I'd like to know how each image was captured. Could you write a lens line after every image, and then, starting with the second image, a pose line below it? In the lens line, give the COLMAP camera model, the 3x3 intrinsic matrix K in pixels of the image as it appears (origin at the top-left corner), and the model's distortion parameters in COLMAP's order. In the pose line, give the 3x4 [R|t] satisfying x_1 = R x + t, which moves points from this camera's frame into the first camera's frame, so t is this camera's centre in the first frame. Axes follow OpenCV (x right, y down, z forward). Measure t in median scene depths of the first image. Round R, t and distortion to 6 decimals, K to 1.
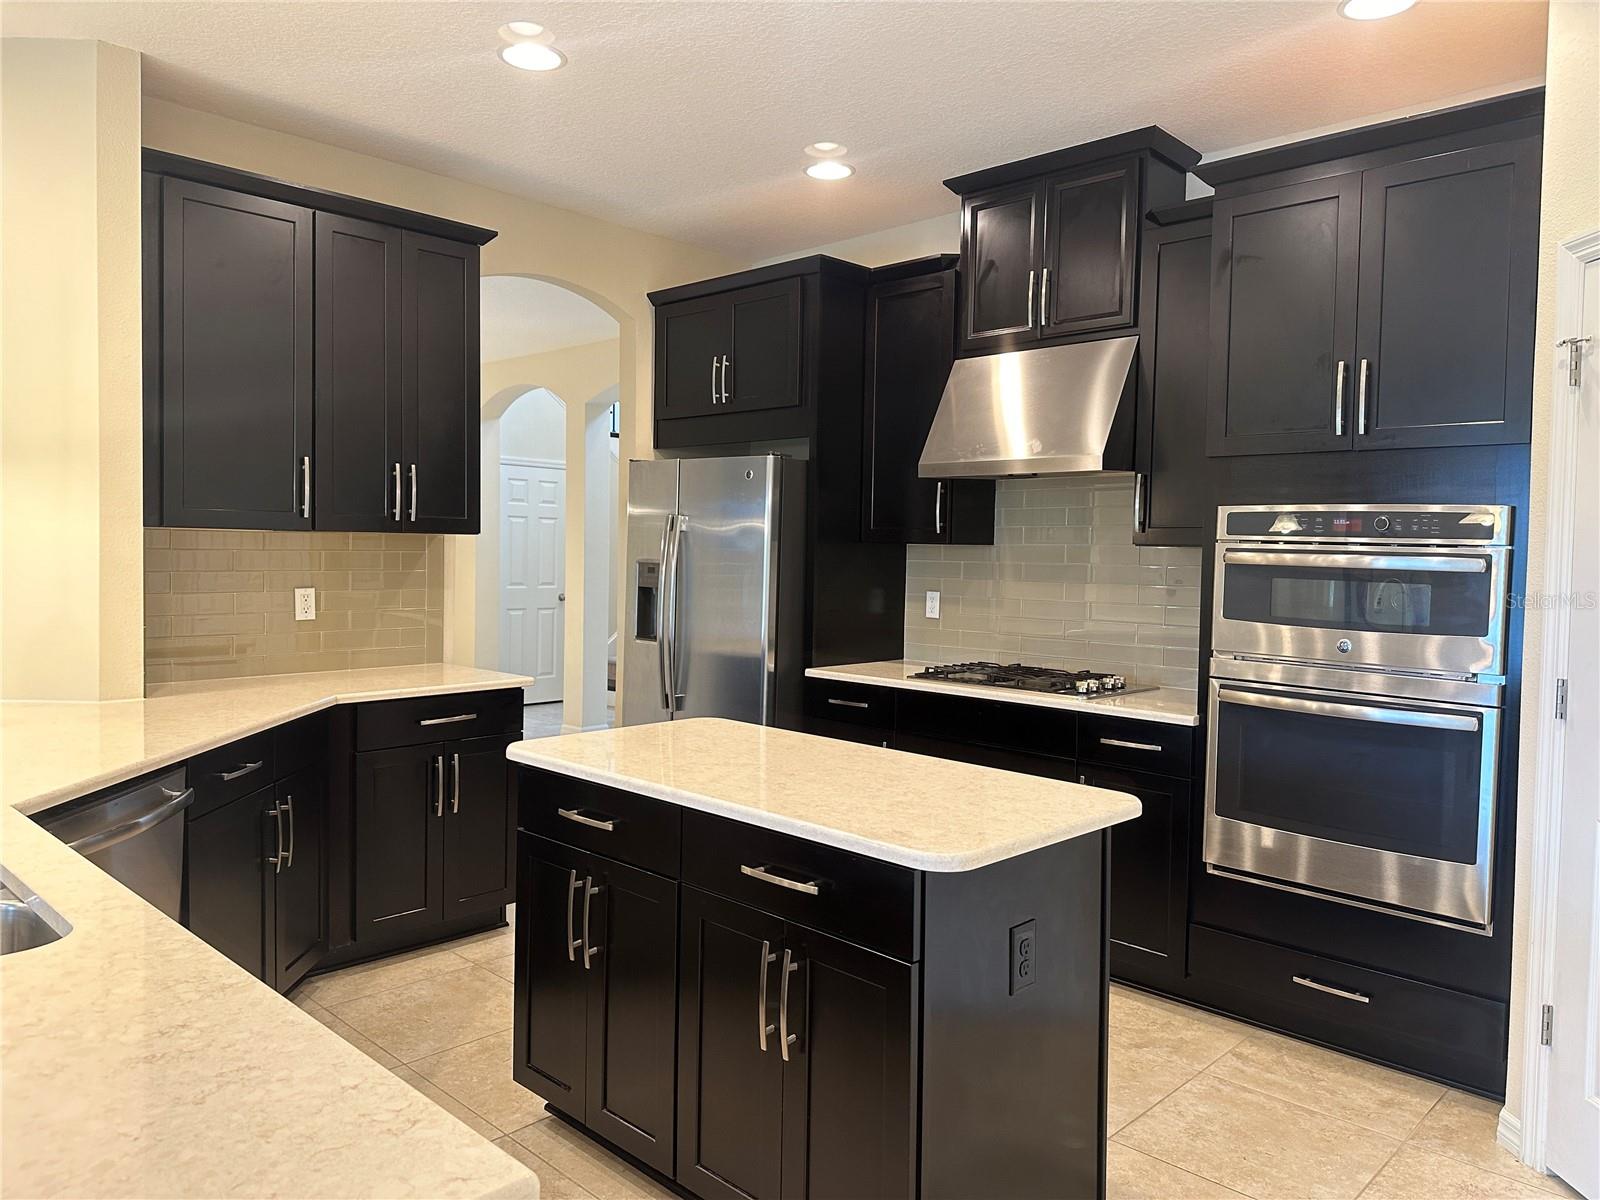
lens RADIAL K [[1119.9, 0, 790.8], [0, 1119.9, 602.8], [0, 0, 1]] dist [0.026476, -0.048043]
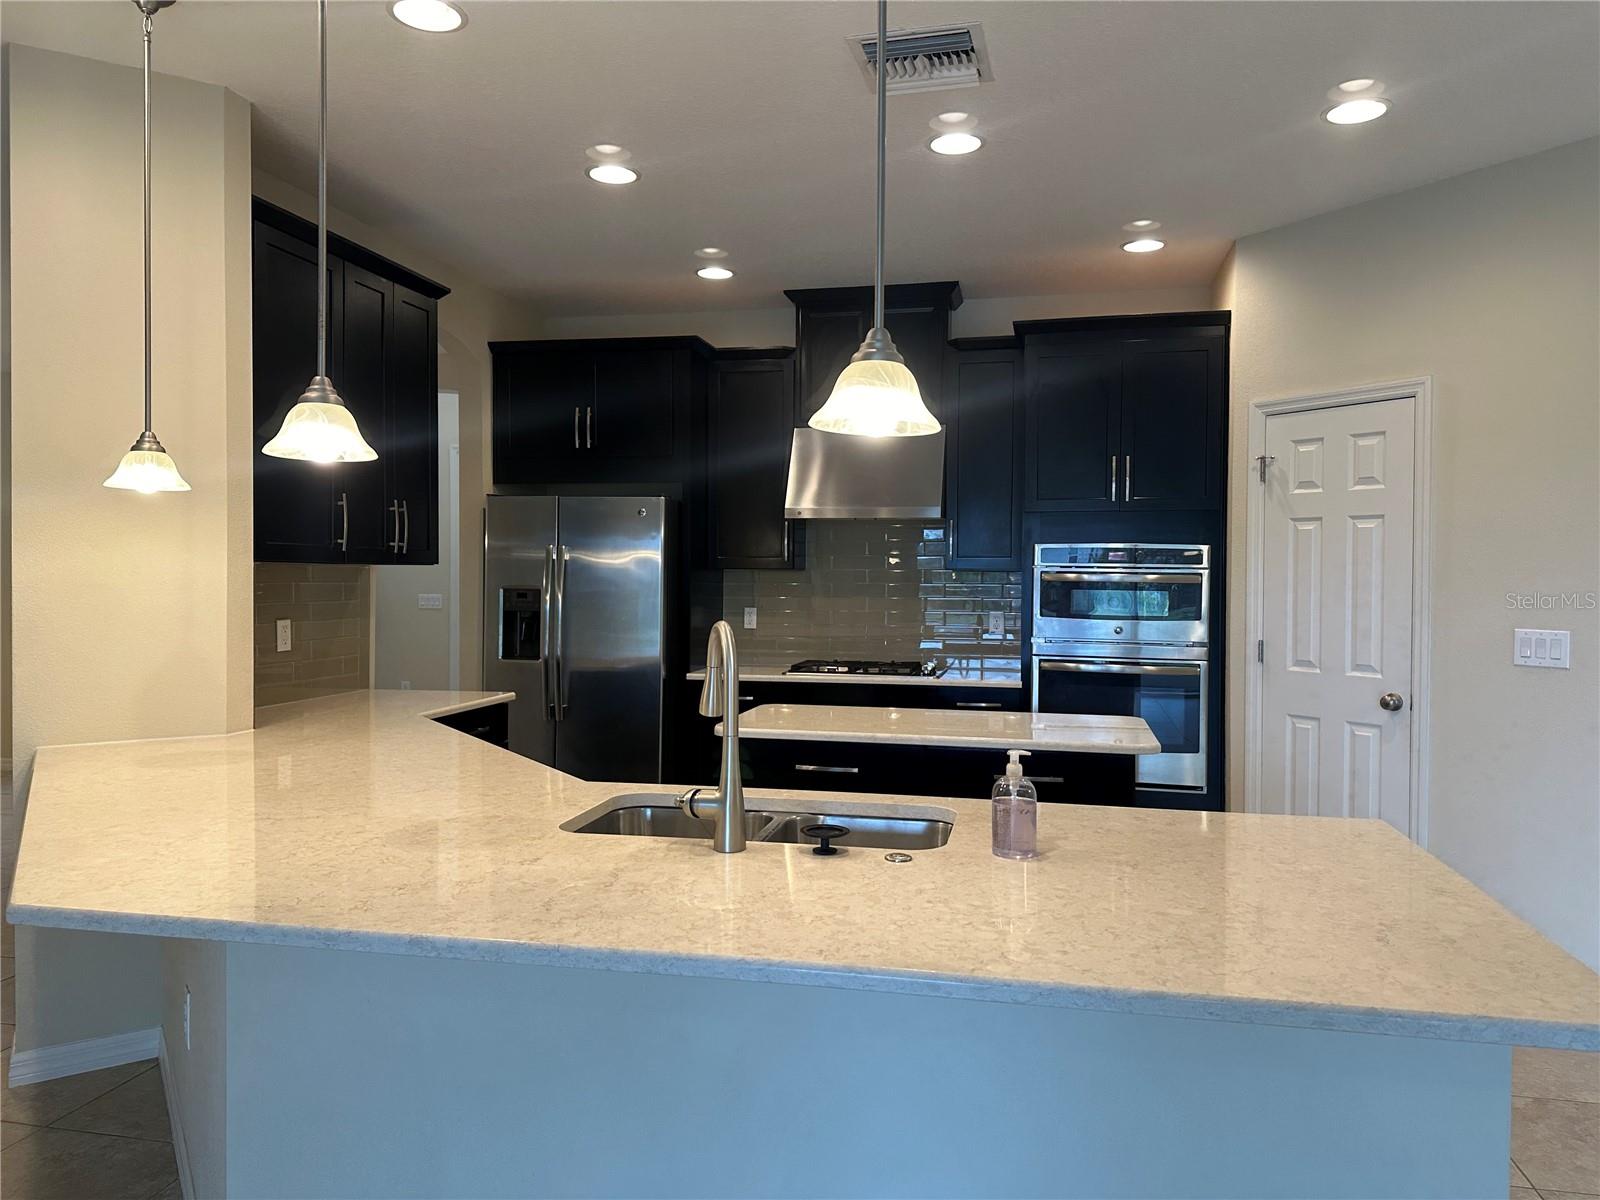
lens RADIAL K [[1119.9, 0, 801.8], [0, 1119.9, 596.9], [0, 0, 1]] dist [0.026476, -0.048043]
pose [[0.849275, -0.023393, 0.527433, -0.692414], [0.036346, 0.999238, -0.014206, -0.002900], [-0.526699, 0.031235, 0.849478, -0.128748]]
